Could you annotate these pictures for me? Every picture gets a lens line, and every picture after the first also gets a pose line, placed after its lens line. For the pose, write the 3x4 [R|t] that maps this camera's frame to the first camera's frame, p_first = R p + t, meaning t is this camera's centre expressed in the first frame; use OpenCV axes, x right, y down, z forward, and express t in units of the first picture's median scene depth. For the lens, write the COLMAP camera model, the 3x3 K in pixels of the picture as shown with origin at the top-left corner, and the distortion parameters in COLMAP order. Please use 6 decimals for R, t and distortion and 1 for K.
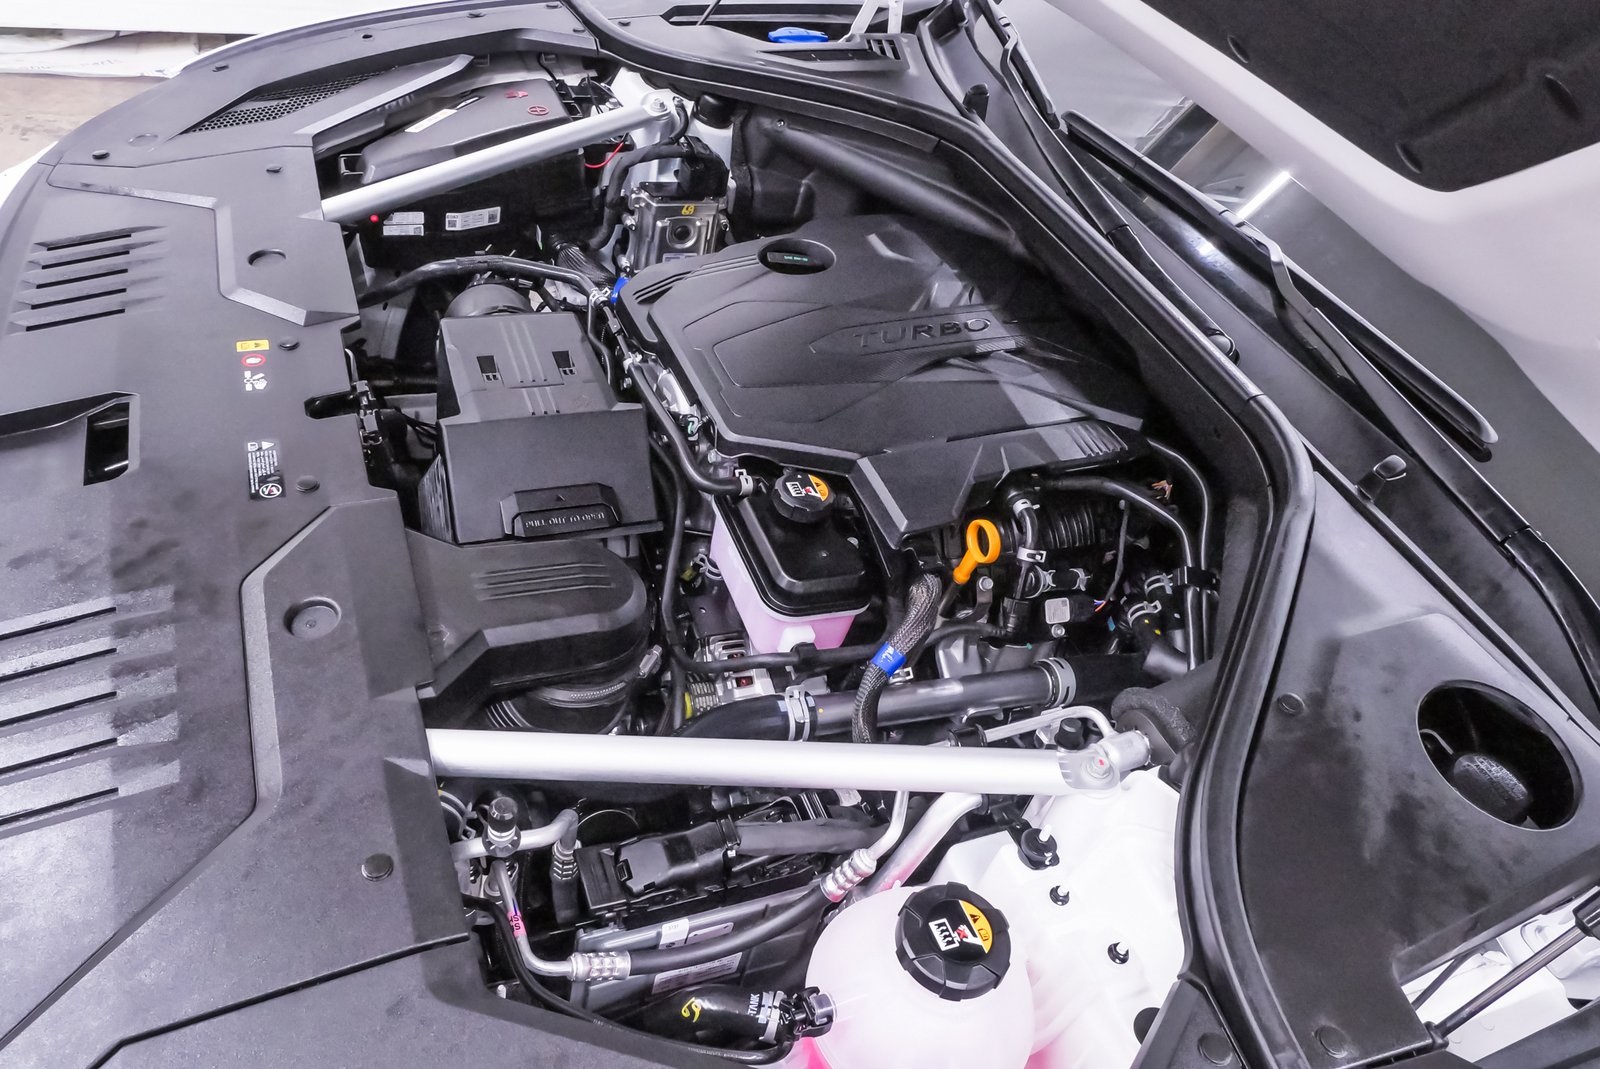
lens RADIAL K [[1126.6, 0, 794.9], [0, 1126.6, 576.6], [0, 0, 1]] dist [-0.047234, -0.001517]
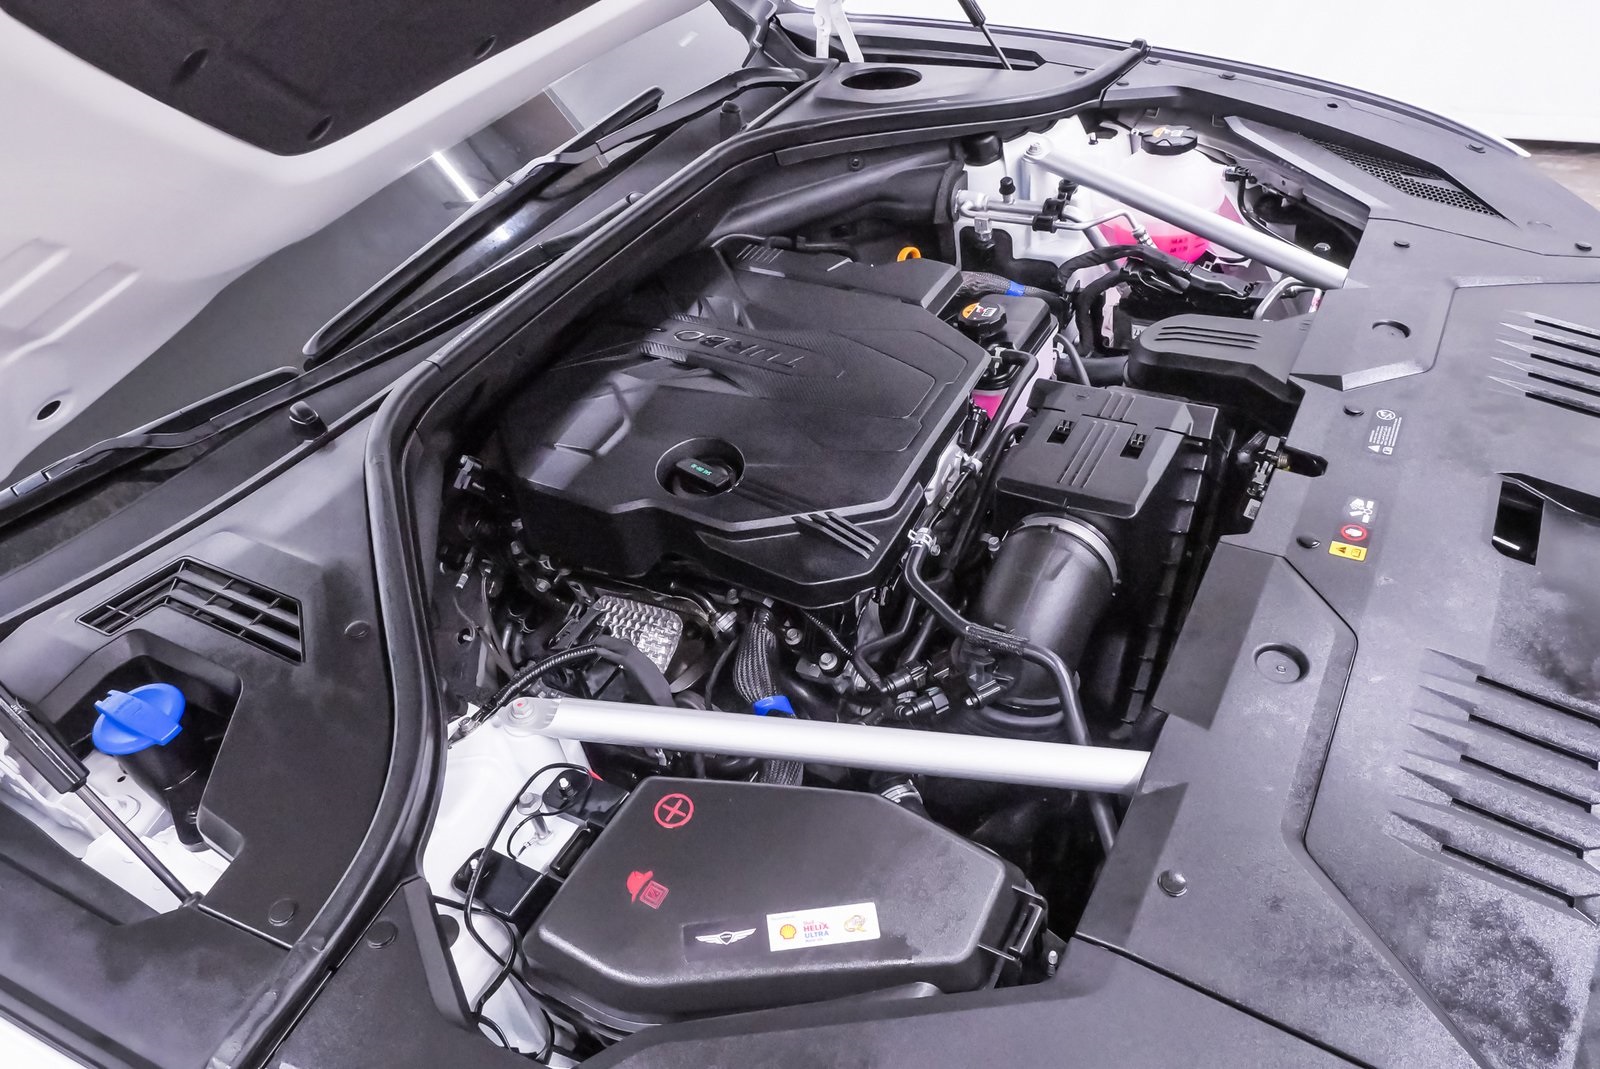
lens RADIAL K [[1126.6, 0, 794.9], [0, 1126.6, 576.6], [0, 0, 1]] dist [-0.047234, -0.001517]
pose [[-0.630584, -0.575111, 0.521163, -0.670263], [0.566972, 0.117210, 0.815355, -1.158755], [-0.530006, 0.809635, 0.252161, 1.003341]]
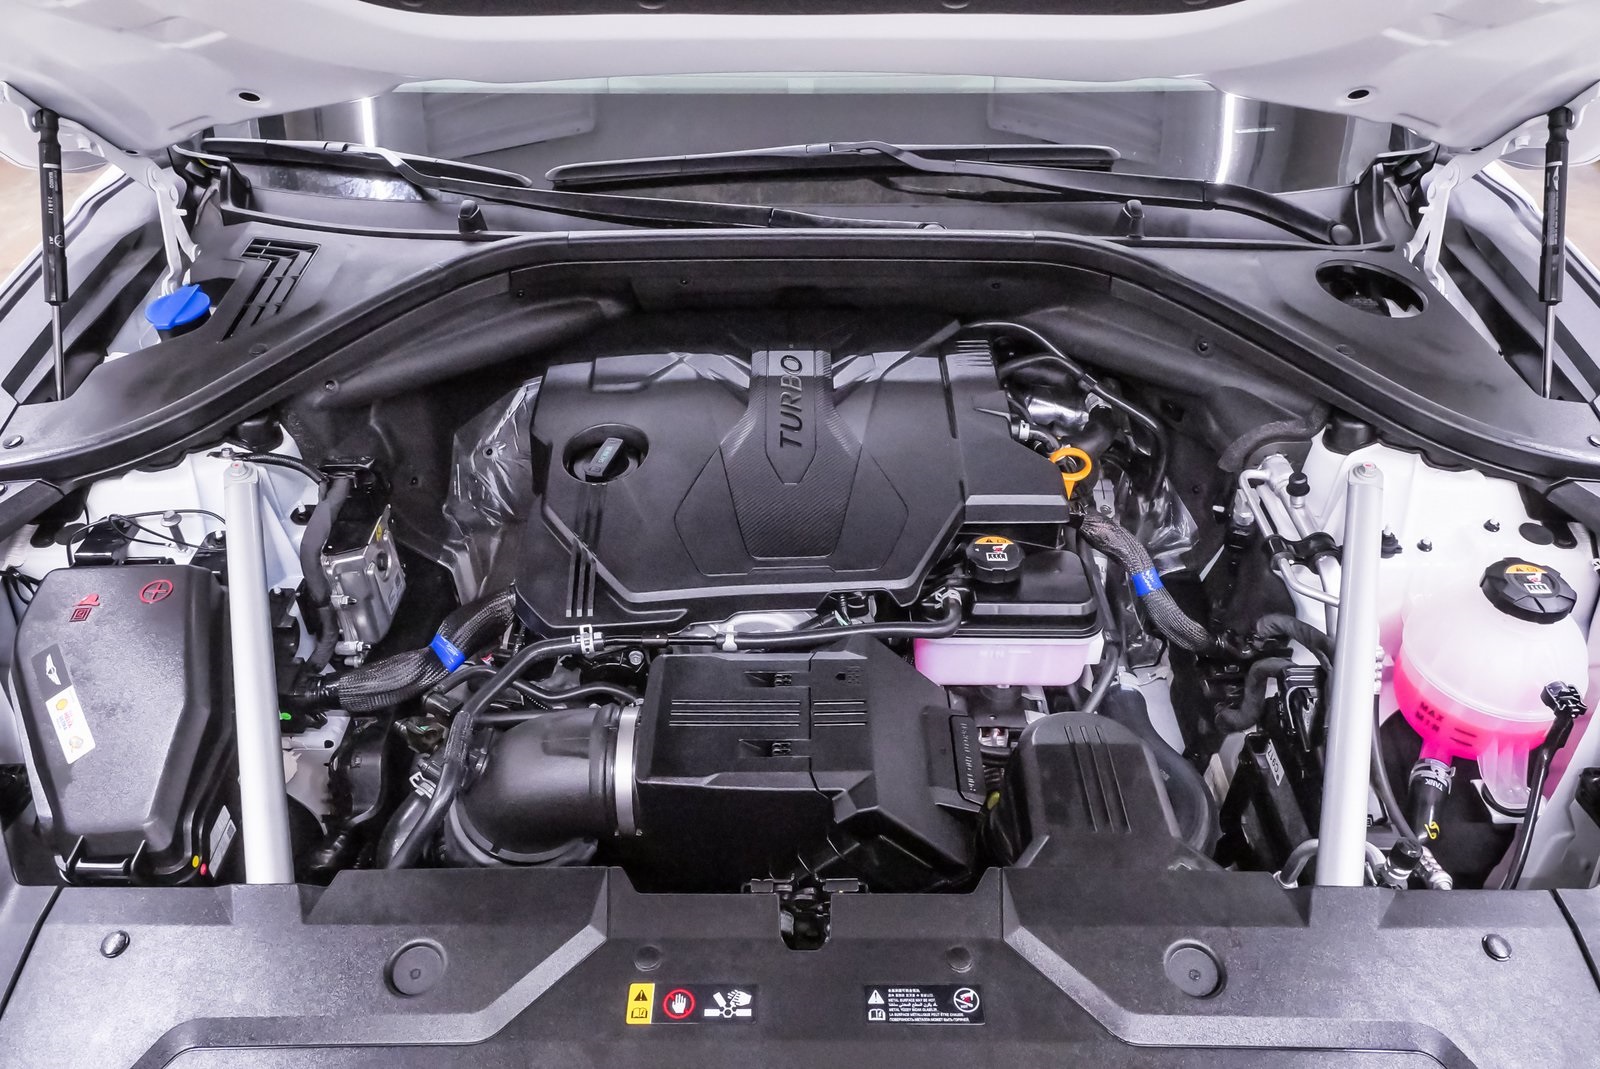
lens RADIAL K [[1126.6, 0, 794.9], [0, 1126.6, 576.6], [0, 0, 1]] dist [-0.047234, -0.001517]
pose [[0.364238, -0.736238, 0.570337, -0.637705], [0.695844, 0.622170, 0.358756, -0.540087], [-0.618977, 0.266193, 0.738924, 0.354080]]
